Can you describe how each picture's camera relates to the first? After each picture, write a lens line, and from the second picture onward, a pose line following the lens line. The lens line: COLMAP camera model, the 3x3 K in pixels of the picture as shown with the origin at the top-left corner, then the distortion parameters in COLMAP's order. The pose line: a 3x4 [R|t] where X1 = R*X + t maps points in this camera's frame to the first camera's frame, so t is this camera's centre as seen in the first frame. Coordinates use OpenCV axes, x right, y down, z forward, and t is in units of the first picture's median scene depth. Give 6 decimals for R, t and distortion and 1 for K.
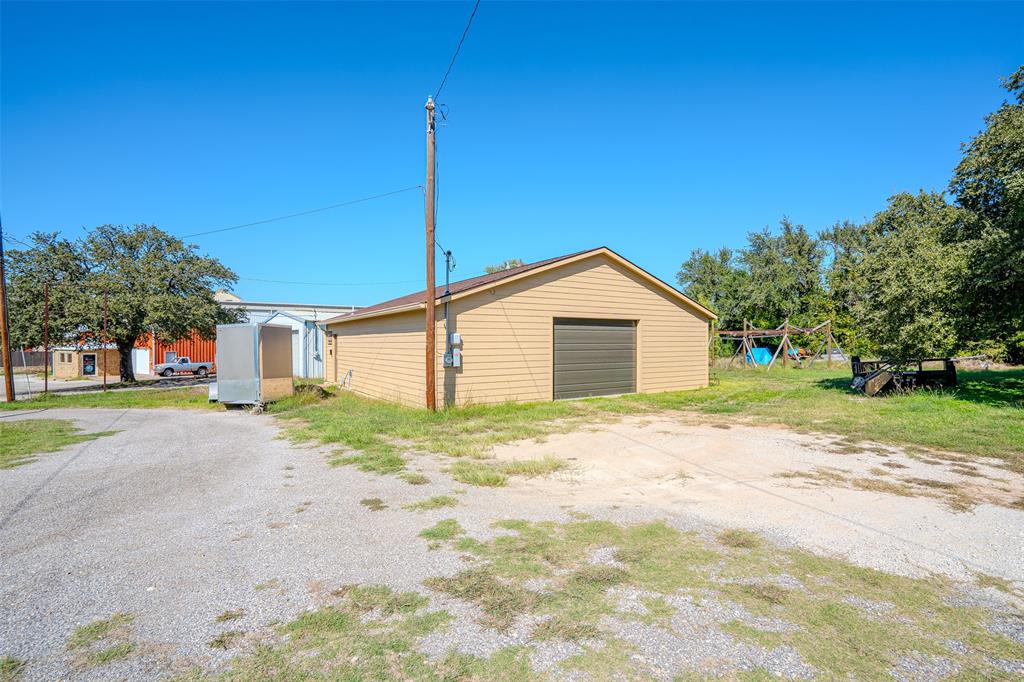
lens RADIAL K [[475.6, 0, 513.7], [0, 475.6, 342.1], [0, 0, 1]] dist [-0.064794, 0.026372]
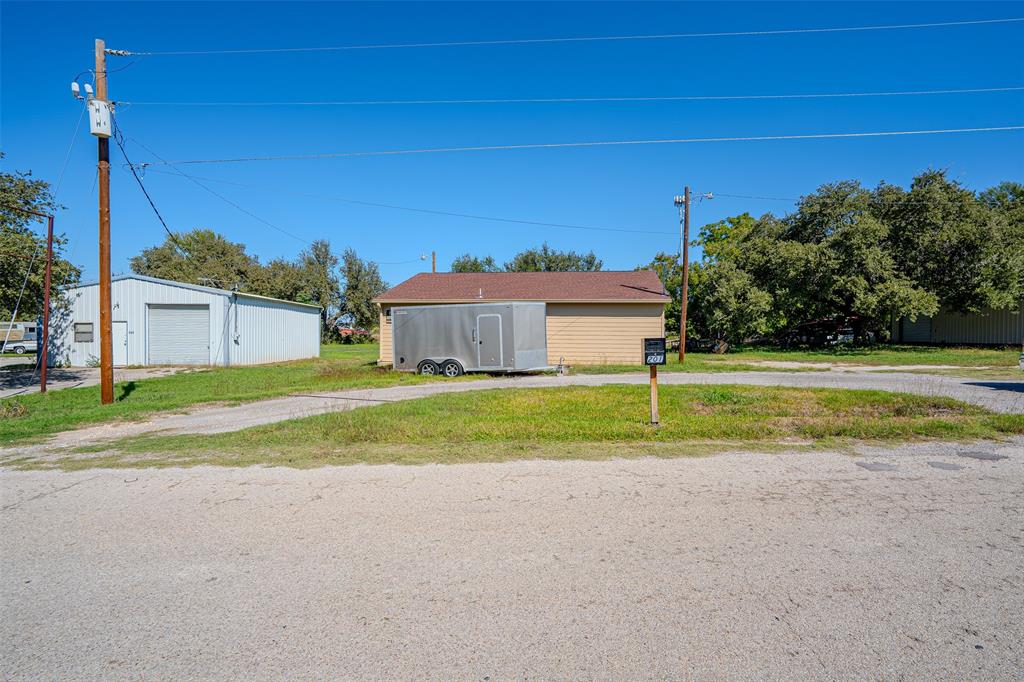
lens RADIAL K [[487.8, 0, 527.2], [0, 487.8, 343.7], [0, 0, 1]] dist [-0.055197, 0.018219]
pose [[0.660770, -0.001302, 0.750587, -1.425162], [-0.012514, 0.999840, 0.012751, 0.045784], [-0.750484, -0.017818, 0.660648, 0.176023]]
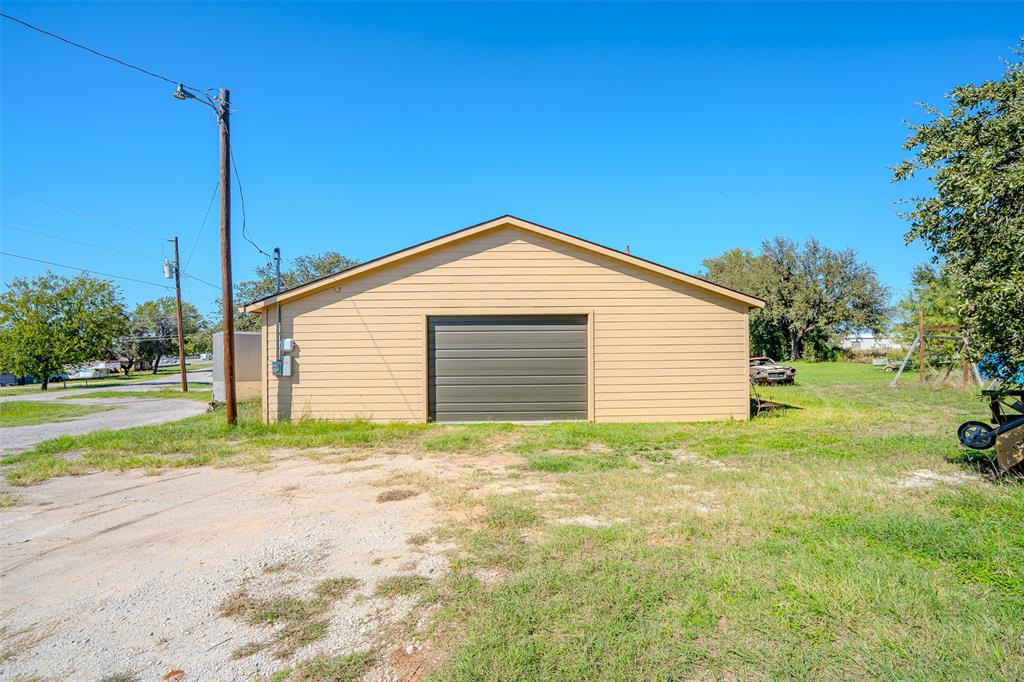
lens RADIAL K [[475.6, 0, 513.7], [0, 475.6, 342.1], [0, 0, 1]] dist [-0.064794, 0.026372]
pose [[0.847769, -0.009902, -0.530274, 0.568526], [0.006517, 0.999945, -0.008253, -0.001499], [0.530326, 0.003541, 0.847786, 0.382715]]
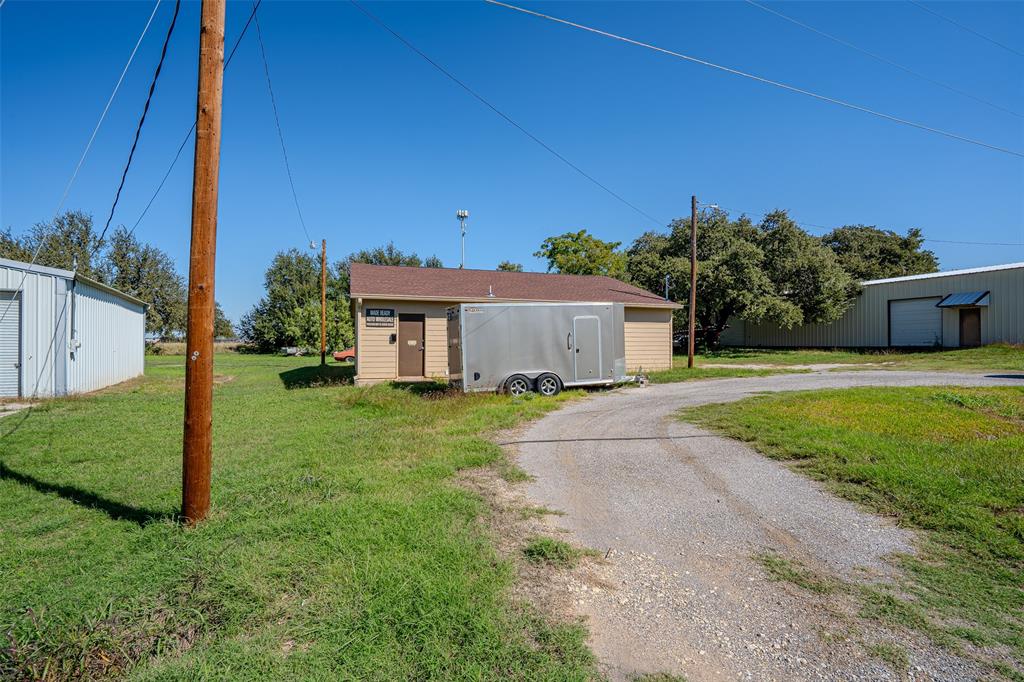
lens RADIAL K [[475.6, 0, 513.7], [0, 475.6, 342.1], [0, 0, 1]] dist [-0.064794, 0.026372]
pose [[0.248858, 0.009868, 0.968490, -1.540591], [-0.003130, 0.999951, -0.009384, 0.051810], [-0.968535, -0.000696, 0.248876, 0.902169]]
